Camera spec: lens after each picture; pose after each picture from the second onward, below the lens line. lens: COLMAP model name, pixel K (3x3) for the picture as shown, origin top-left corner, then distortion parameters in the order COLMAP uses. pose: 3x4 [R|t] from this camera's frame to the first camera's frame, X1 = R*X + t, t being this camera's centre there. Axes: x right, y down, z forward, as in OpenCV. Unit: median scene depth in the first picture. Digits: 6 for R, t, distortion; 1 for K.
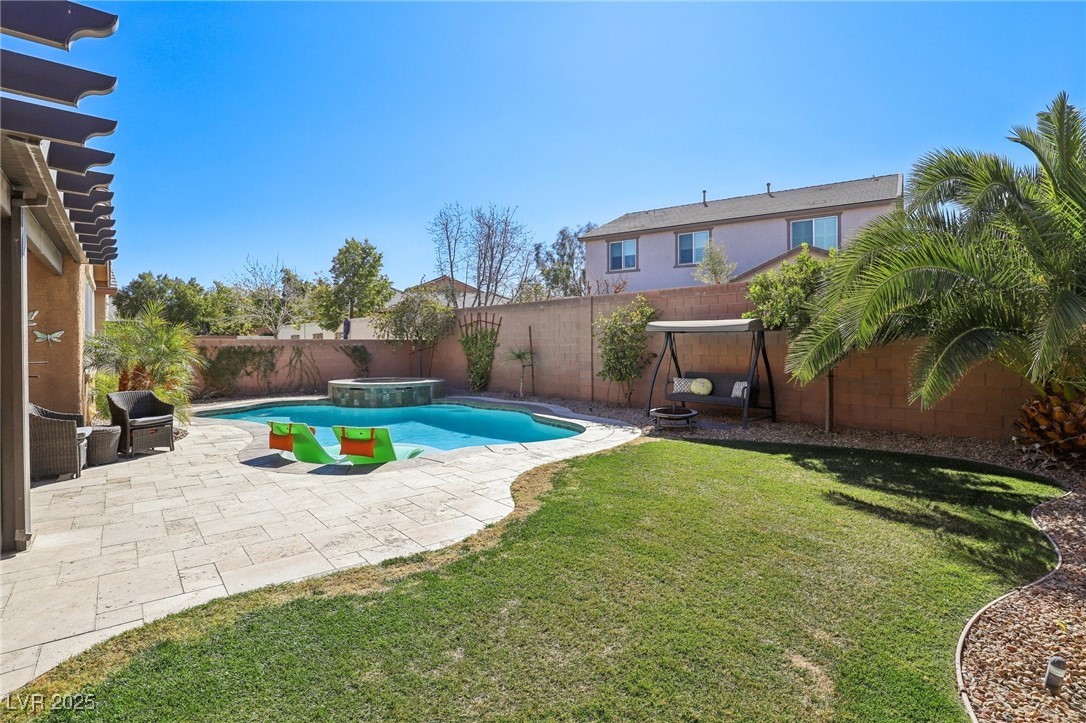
lens RADIAL K [[537.5, 0, 548.4], [0, 537.5, 348.5], [0, 0, 1]] dist [-0.030629, 0.000820]
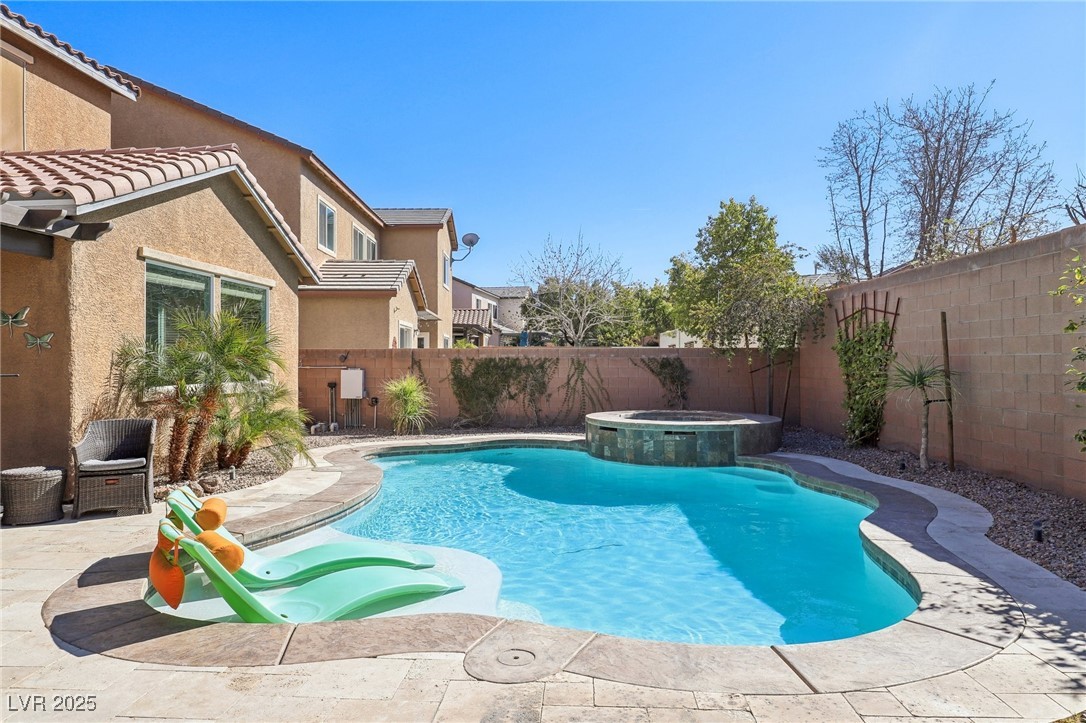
lens RADIAL K [[707.4, 0, 543.0], [0, 707.4, 361.5], [0, 0, 1]] dist [-0.004369, 0.000404]
pose [[0.731787, 0.002432, -0.681529, 0.121903], [-0.005497, 0.999982, -0.002334, 0.002334], [0.681511, 0.005454, 0.731788, 0.345309]]
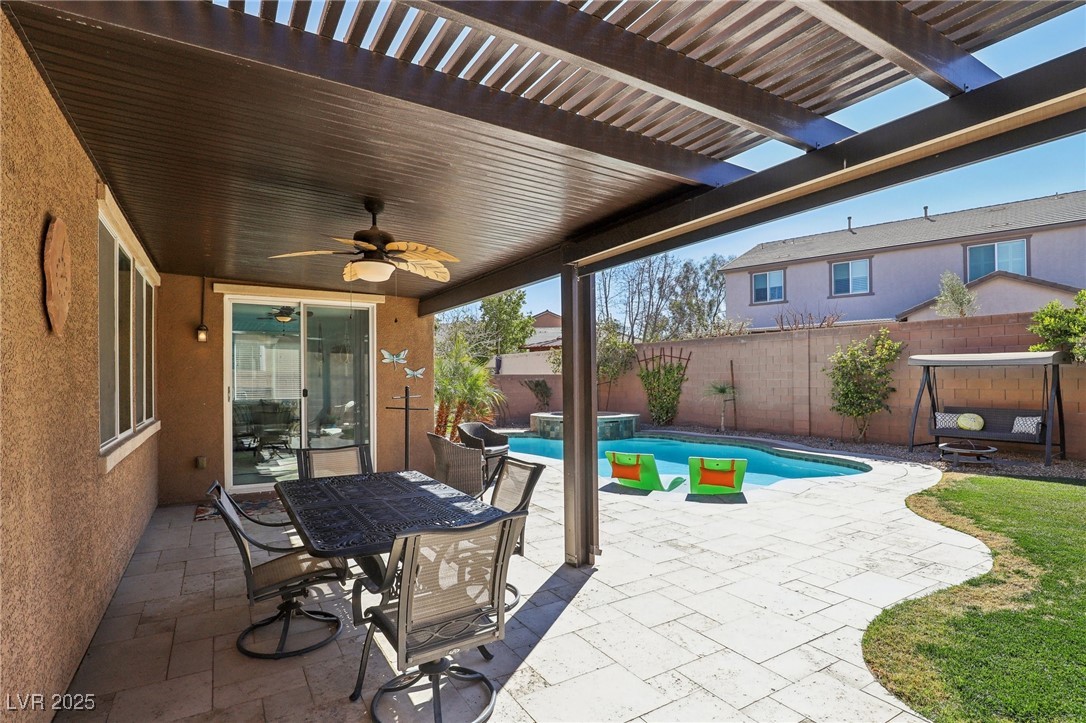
lens RADIAL K [[542.1, 0, 541.5], [0, 542.1, 375.6], [0, 0, 1]] dist [-0.026960, 0.000395]
pose [[0.989913, -0.003514, -0.141634, -0.242406], [0.001651, 0.999911, -0.013271, -0.000748], [0.141668, 0.012904, 0.989830, -0.044296]]
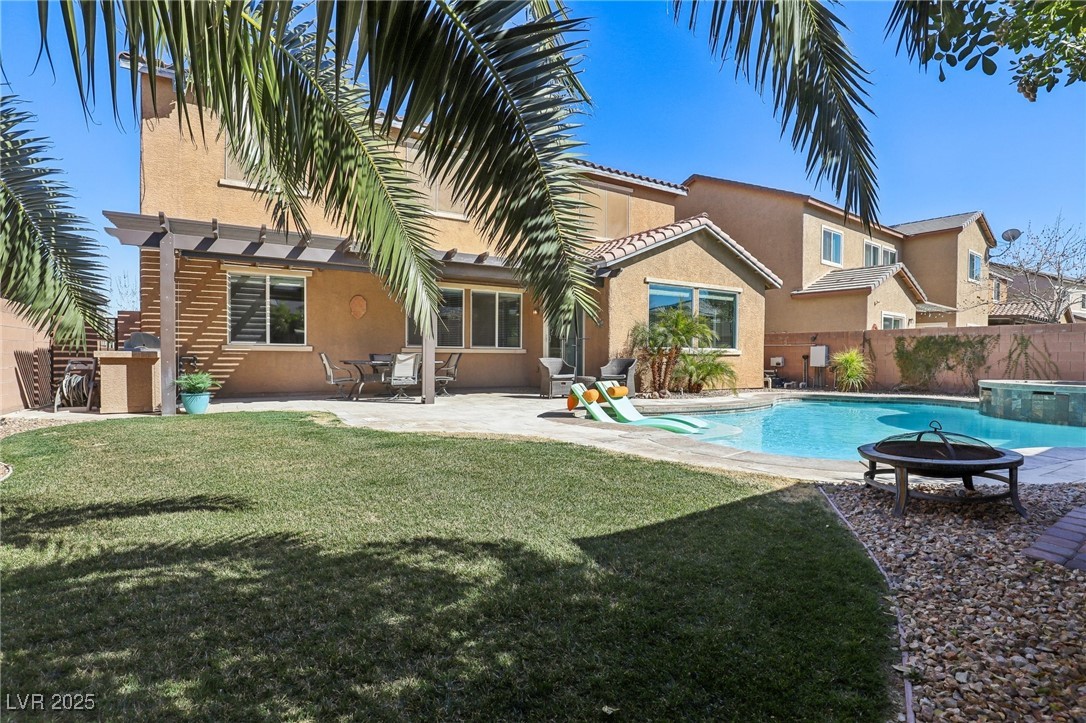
lens RADIAL K [[528.4, 0, 544.8], [0, 528.4, 371.7], [0, 0, 1]] dist [-0.038283, 0.007921]
pose [[-0.127700, 0.031779, -0.991304, 0.360403], [-0.012641, 0.999353, 0.033666, 0.035527], [0.991732, 0.016830, -0.127216, 0.480142]]
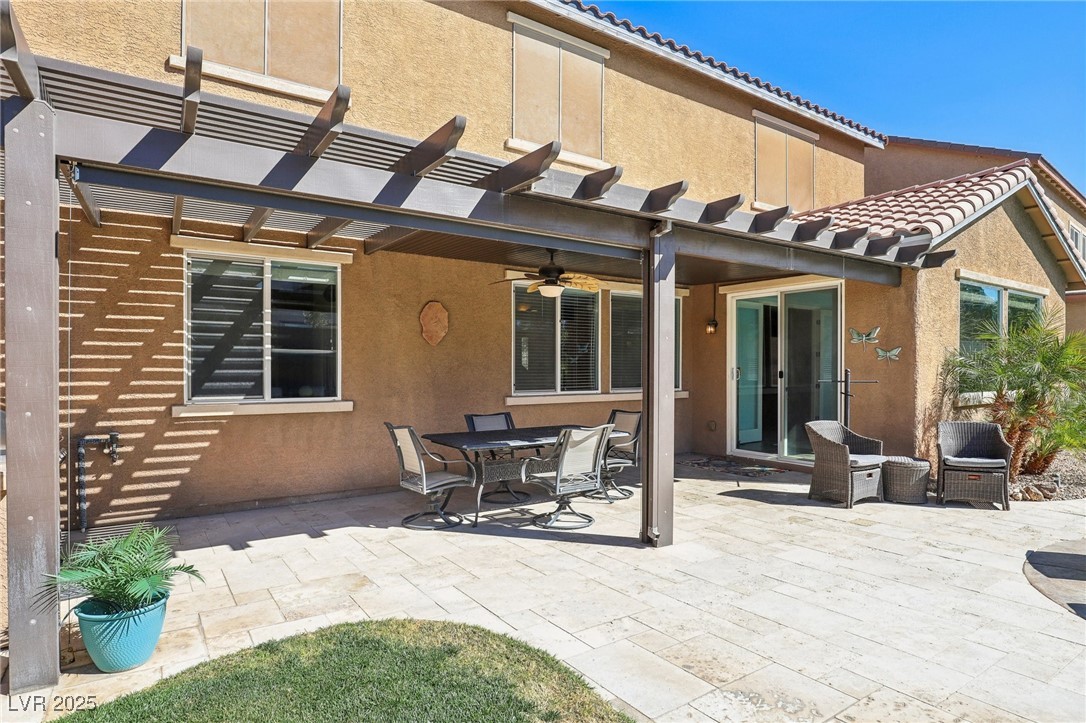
lens RADIAL K [[599.7, 0, 540.8], [0, 599.7, 374.2], [0, 0, 1]] dist [-0.020243, 0.000445]
pose [[-0.087419, 0.013706, -0.996077, 0.069711], [-0.006926, 0.999873, 0.014366, 0.001009], [0.996148, 0.008155, -0.087313, 0.219956]]
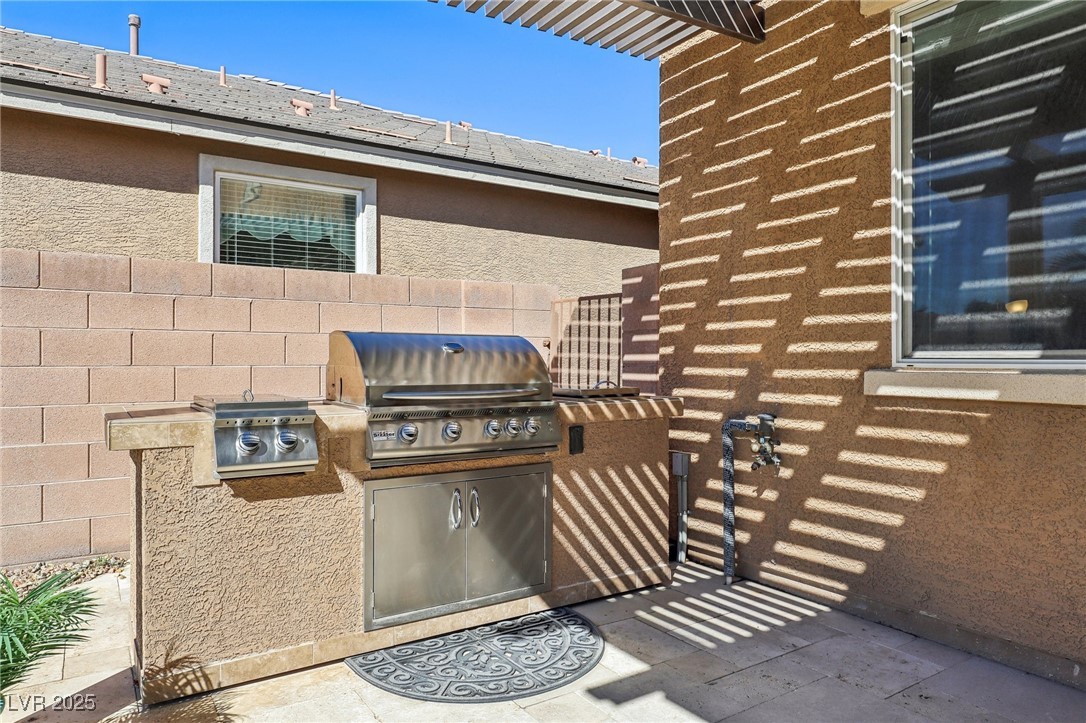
lens RADIAL K [[699.7, 0, 544.3], [0, 699.7, 357.2], [0, 0, 1]] dist [-0.002525, -0.000211]
pose [[-0.994476, 0.003196, 0.104915, -0.220644], [0.003485, 0.999991, 0.002571, 0.024347], [-0.104906, 0.002923, -0.994478, 0.161694]]
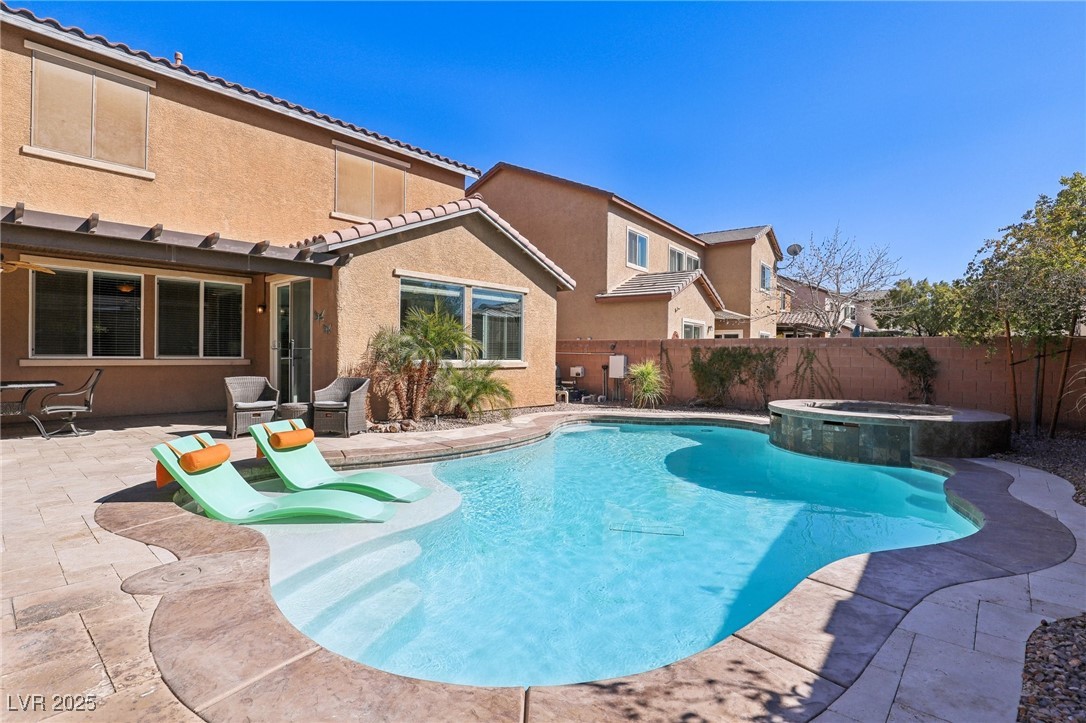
lens RADIAL K [[525.3, 0, 543.0], [0, 525.3, 361.5], [0, 0, 1]] dist [-0.031239, 0.001034]
pose [[0.161374, 0.018289, -0.986724, 0.170137], [-0.020417, 0.999676, 0.015190, 0.011742], [0.986682, 0.017695, 0.161695, 0.602139]]
